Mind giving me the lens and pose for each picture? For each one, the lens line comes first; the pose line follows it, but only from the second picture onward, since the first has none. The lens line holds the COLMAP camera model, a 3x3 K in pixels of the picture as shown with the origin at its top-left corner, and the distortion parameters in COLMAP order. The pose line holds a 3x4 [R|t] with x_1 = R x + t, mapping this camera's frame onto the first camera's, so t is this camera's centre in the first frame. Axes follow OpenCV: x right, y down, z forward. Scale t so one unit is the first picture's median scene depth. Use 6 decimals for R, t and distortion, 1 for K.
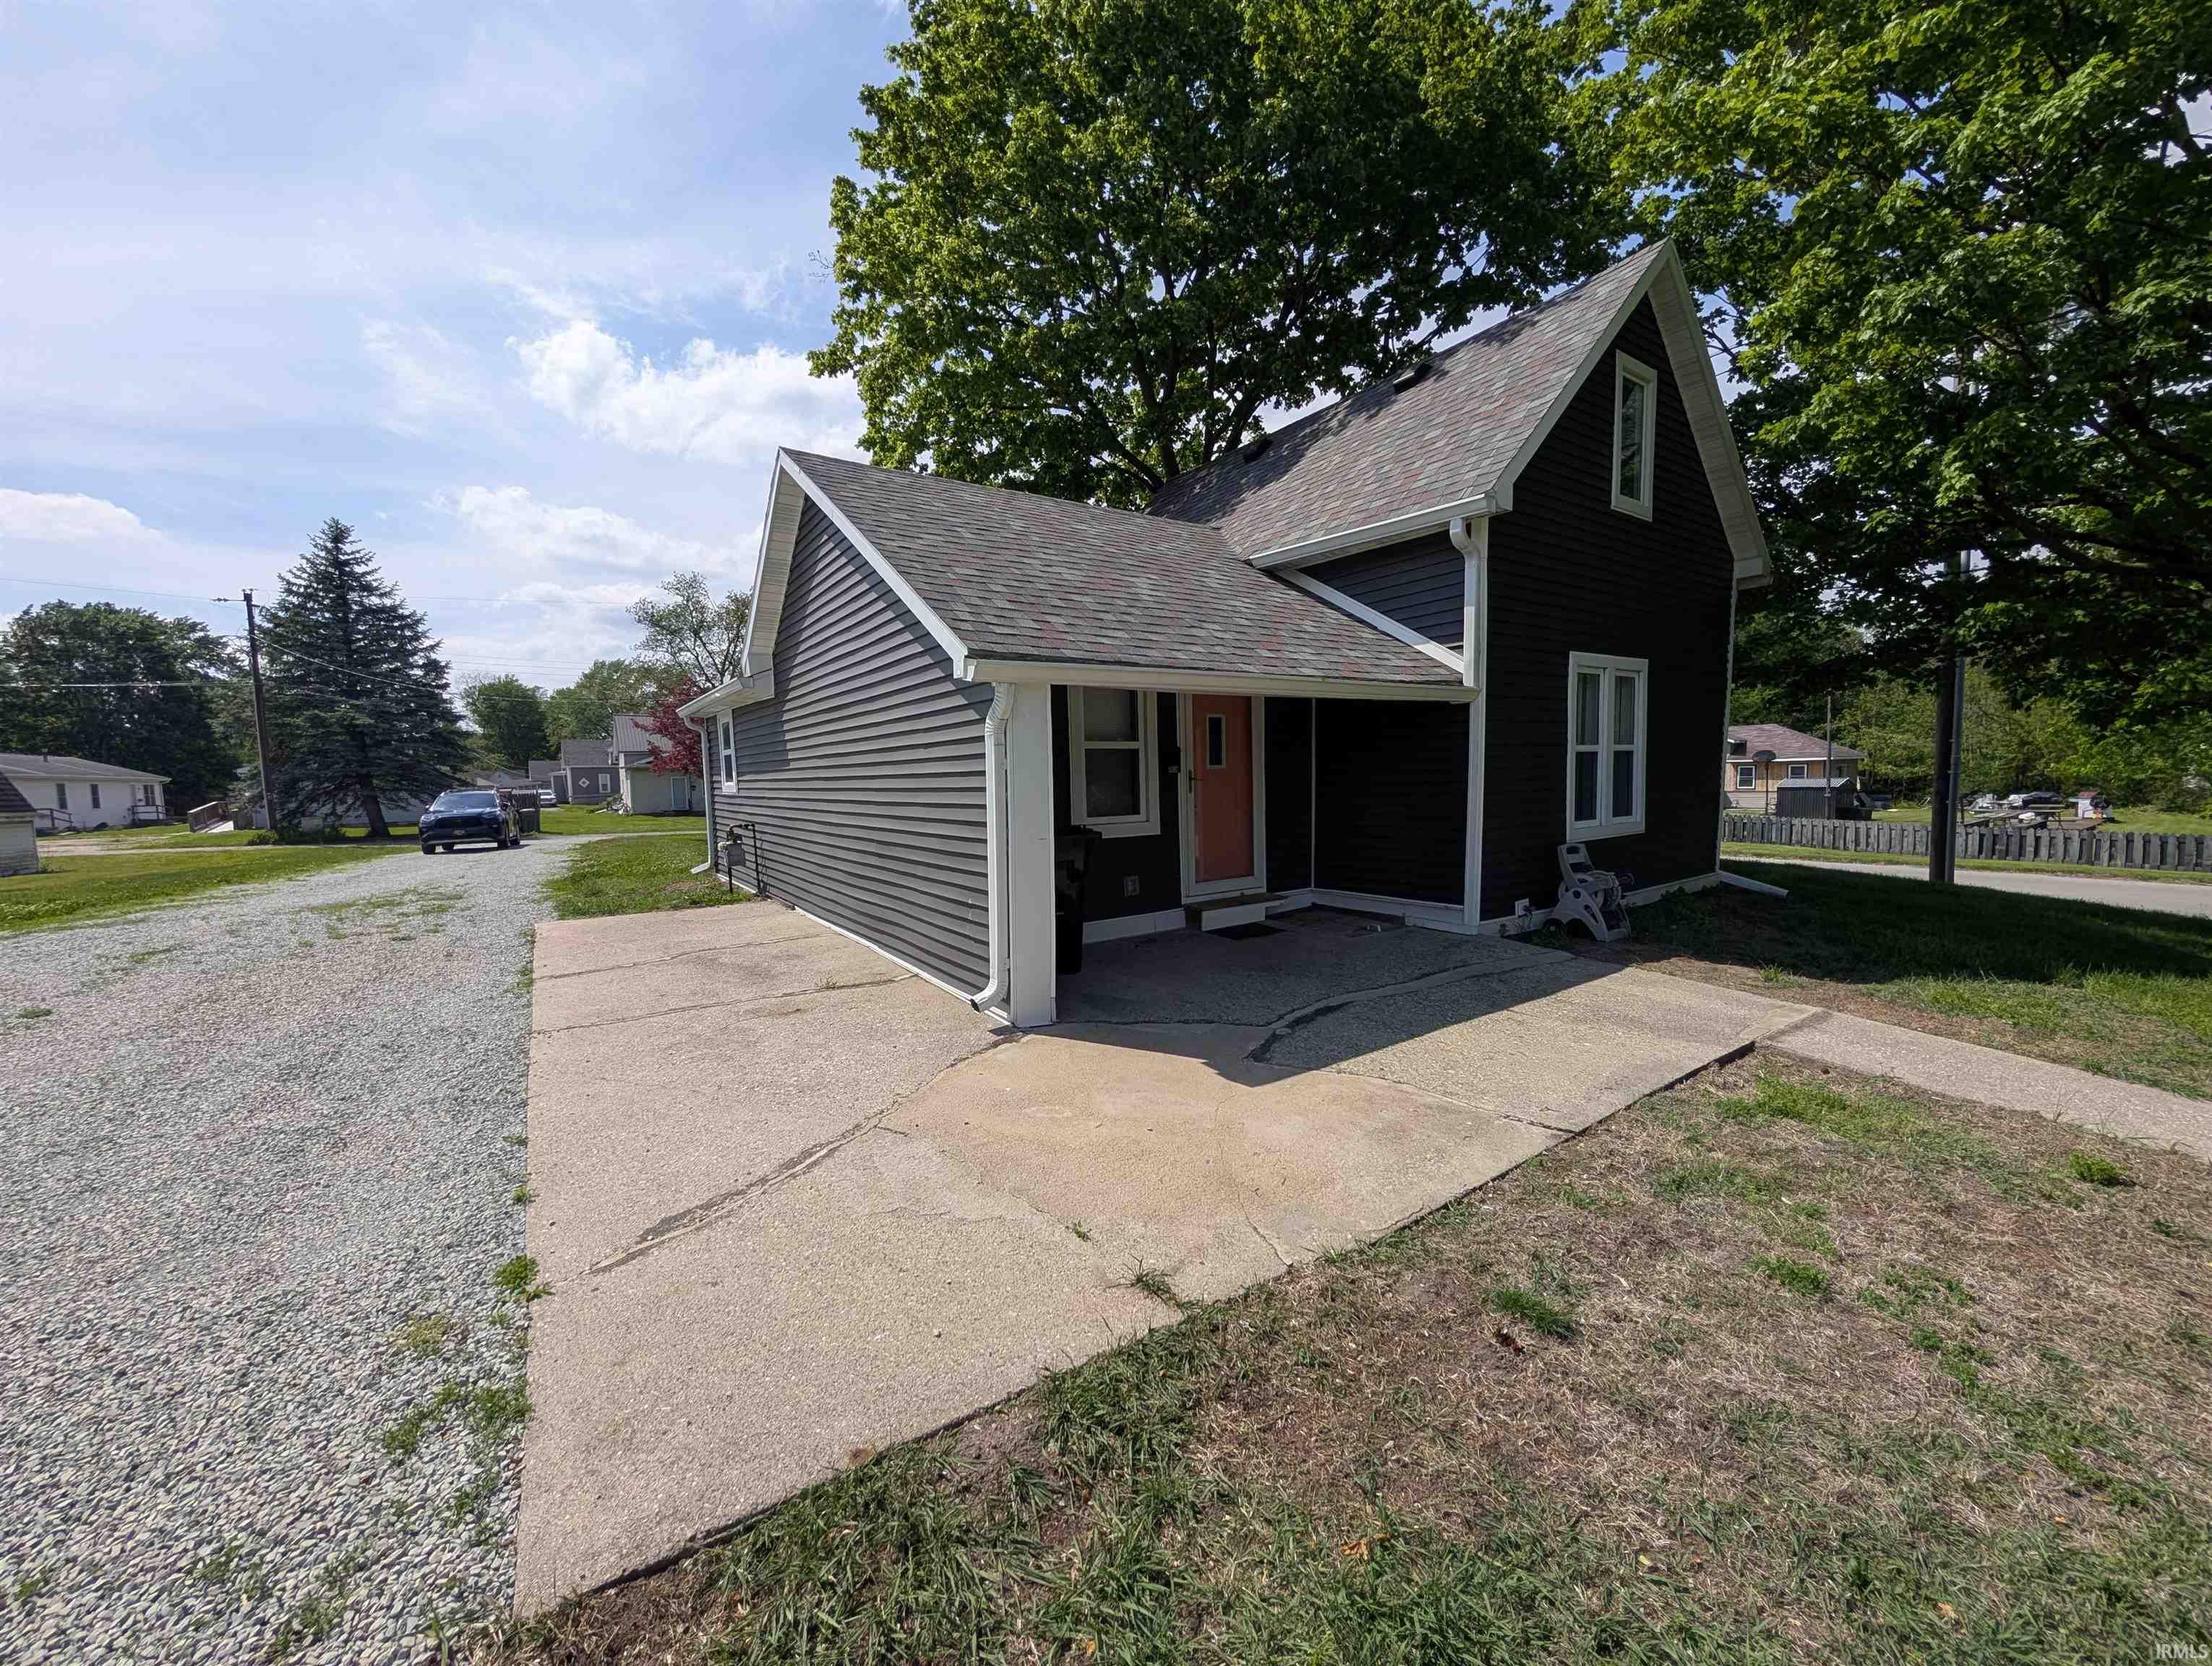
lens RADIAL K [[835.5, 0, 1102.3], [0, 835.5, 835.5], [0, 0, 1]] dist [-0.000967, 0.001389]
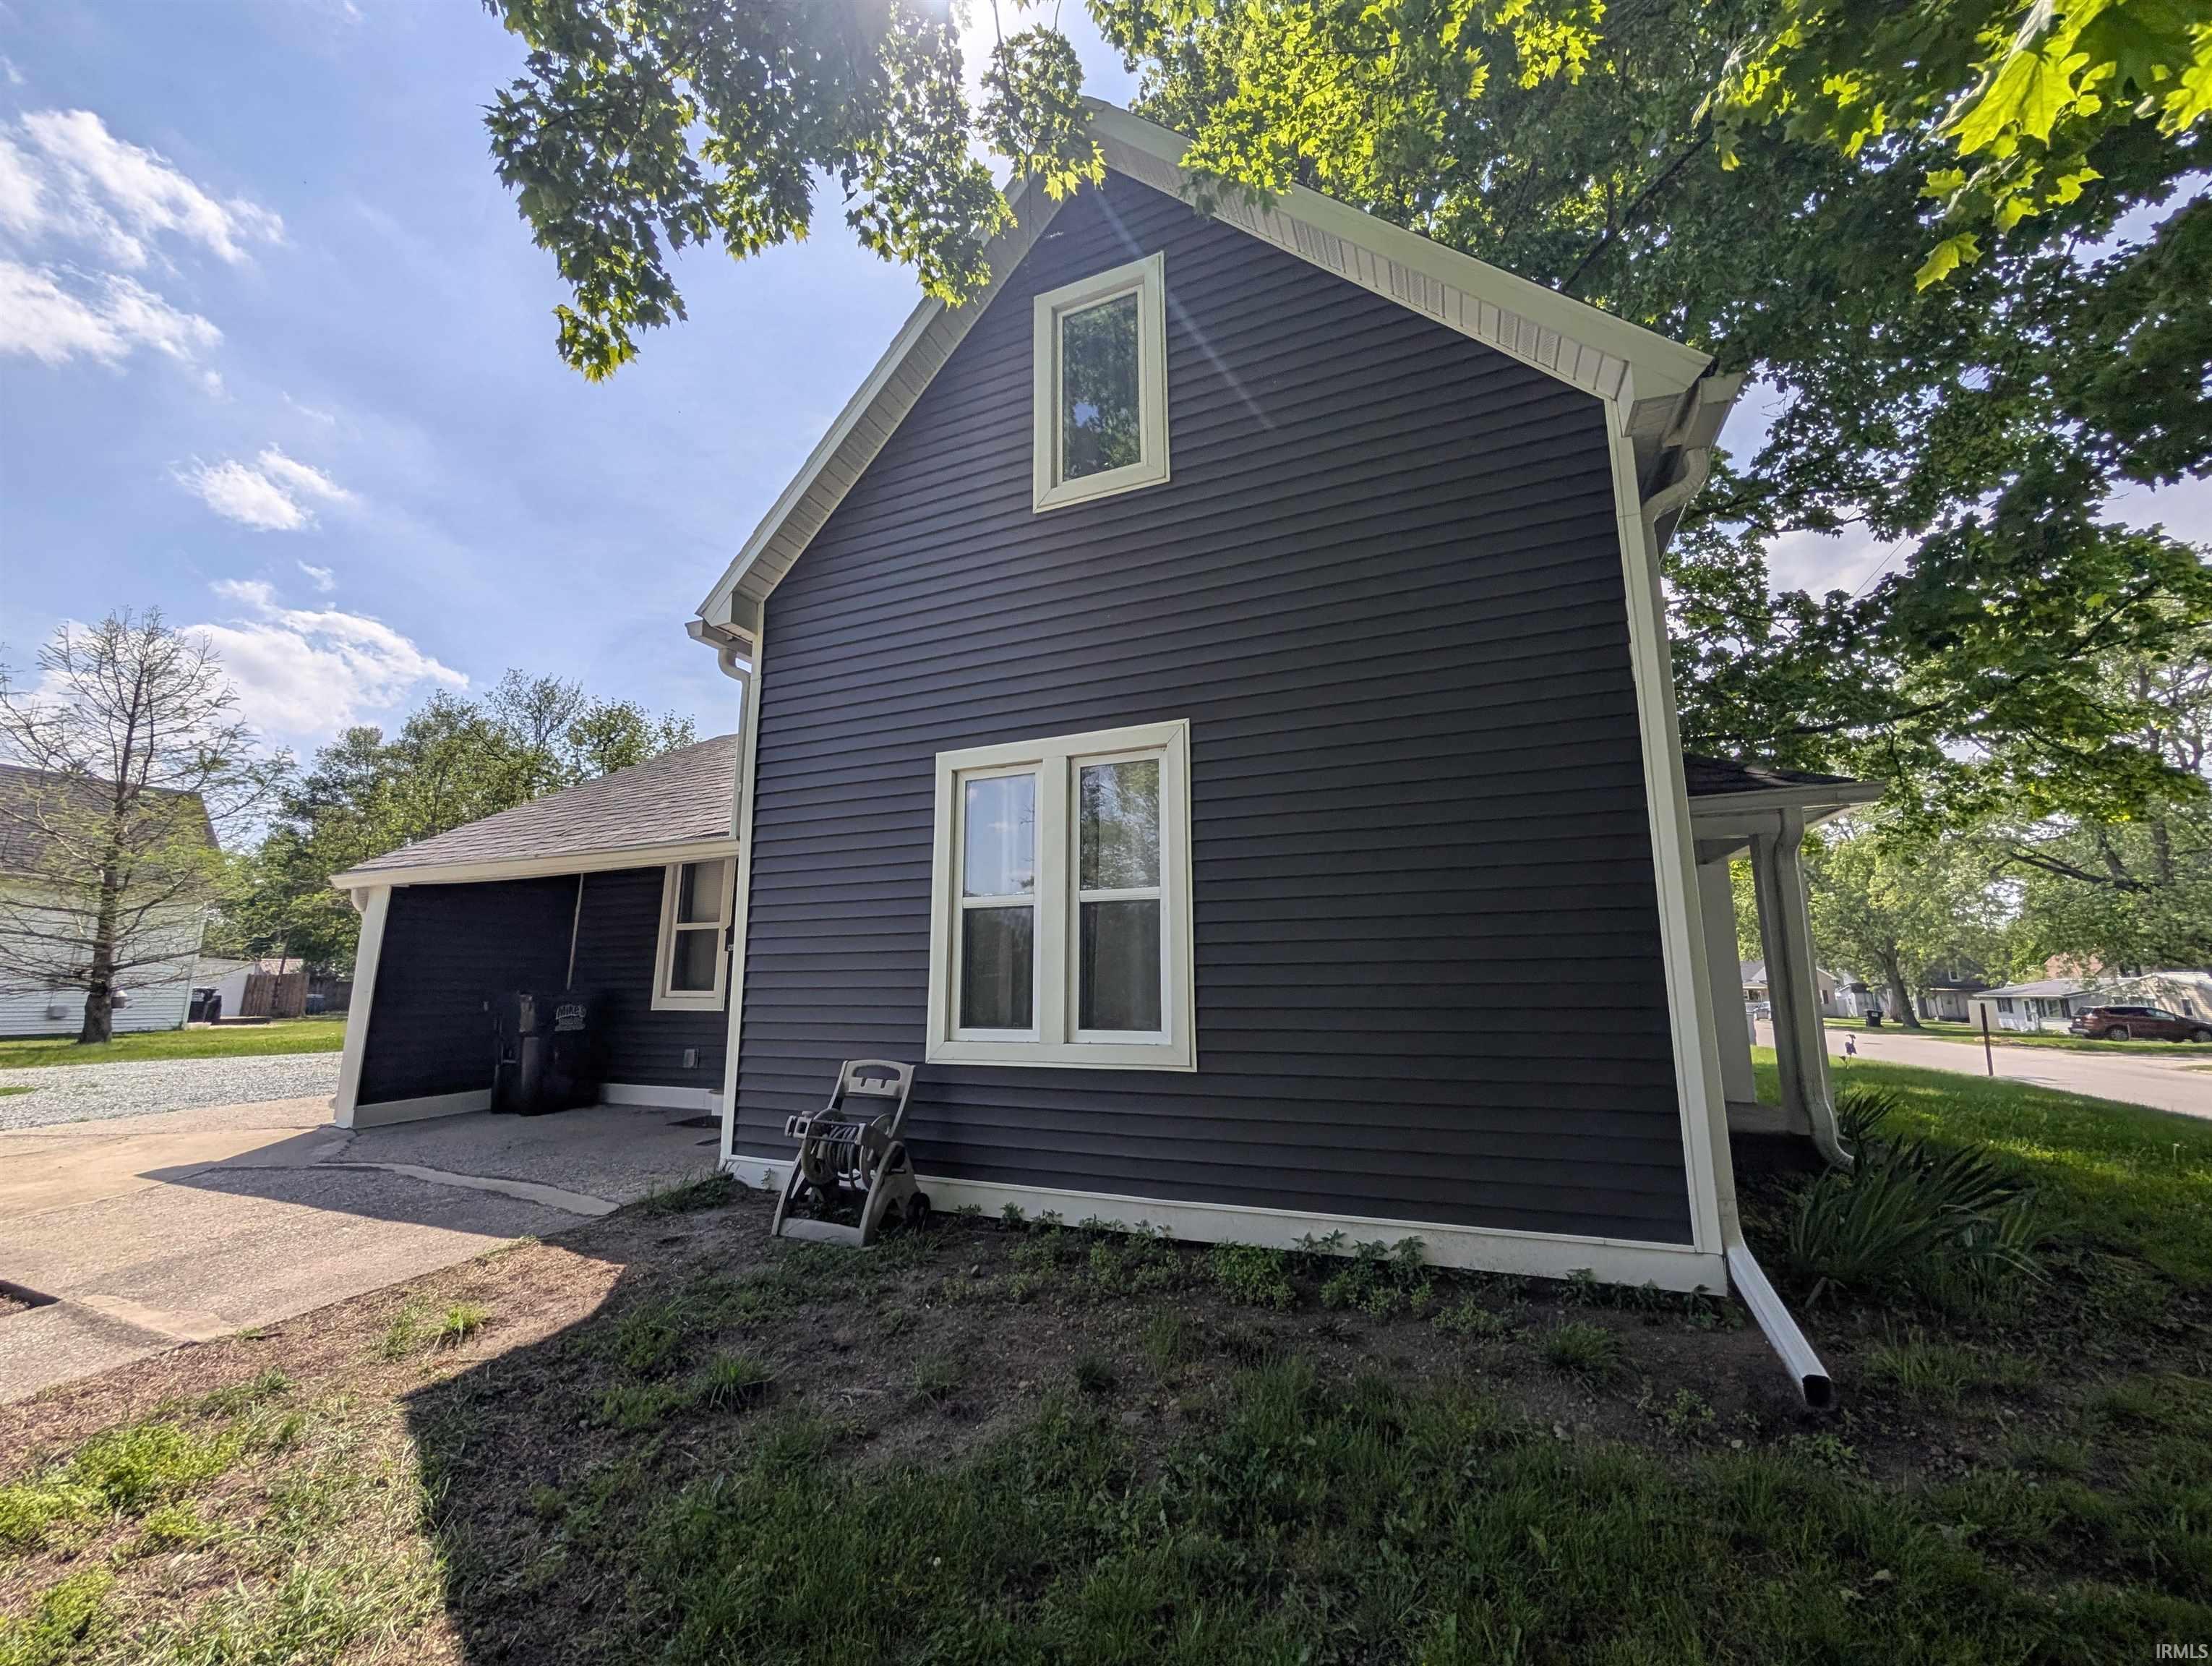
lens RADIAL K [[835.5, 0, 1101.7], [0, 835.5, 837.6], [0, 0, 1]] dist [-0.000967, 0.001389]
pose [[0.548752, -0.124607, -0.826647, 1.080349], [-0.074033, 0.977701, -0.196522, -0.038276], [0.832701, 0.169041, 0.527290, 0.732367]]
